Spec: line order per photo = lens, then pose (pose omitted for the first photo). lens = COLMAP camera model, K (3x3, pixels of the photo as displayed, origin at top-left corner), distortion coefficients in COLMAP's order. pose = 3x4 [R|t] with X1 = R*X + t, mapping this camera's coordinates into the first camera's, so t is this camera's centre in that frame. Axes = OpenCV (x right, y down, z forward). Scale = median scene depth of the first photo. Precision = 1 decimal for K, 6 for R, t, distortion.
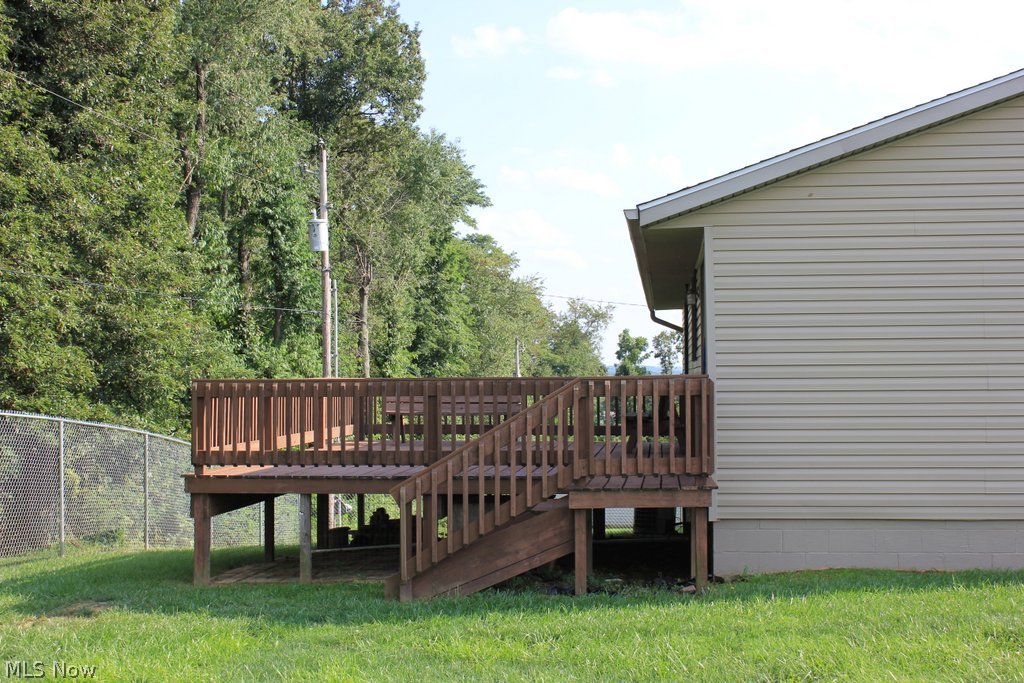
lens RADIAL K [[1421.0, 0, 511.6], [0, 1421.0, 341.3], [0, 0, 1]] dist [-0.075155, -0.017026]
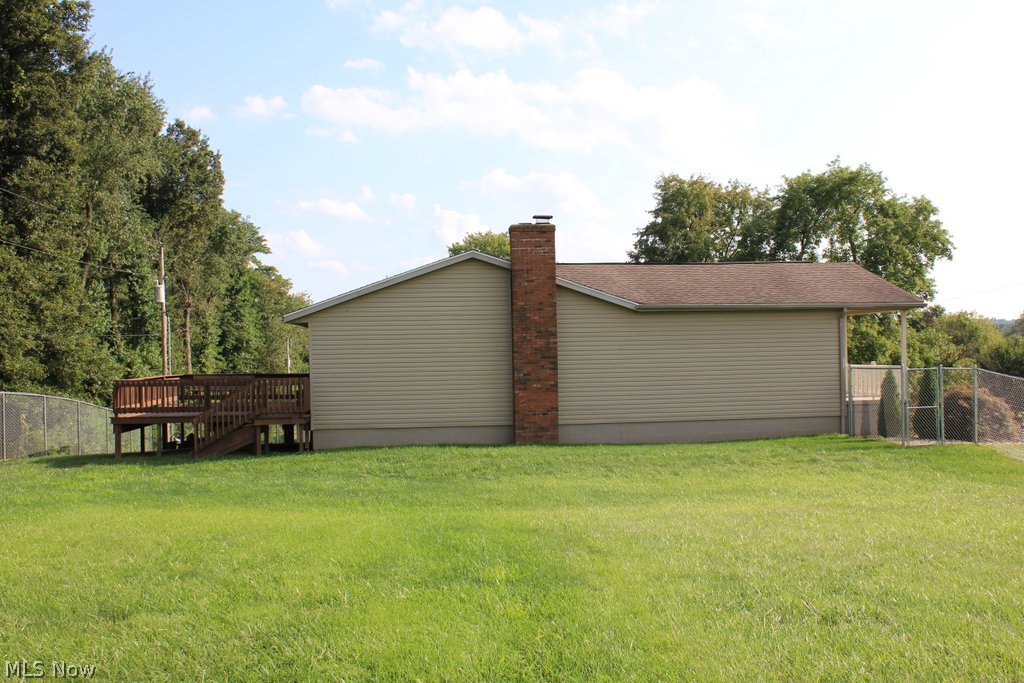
lens RADIAL K [[1022.6, 0, 514.3], [0, 1022.6, 343.5], [0, 0, 1]] dist [-0.095502, 0.024342]
pose [[0.978926, -0.007020, 0.204095, 0.037156], [0.004036, 0.999879, 0.015034, -0.020628], [-0.204176, -0.013894, 0.978836, -0.301705]]
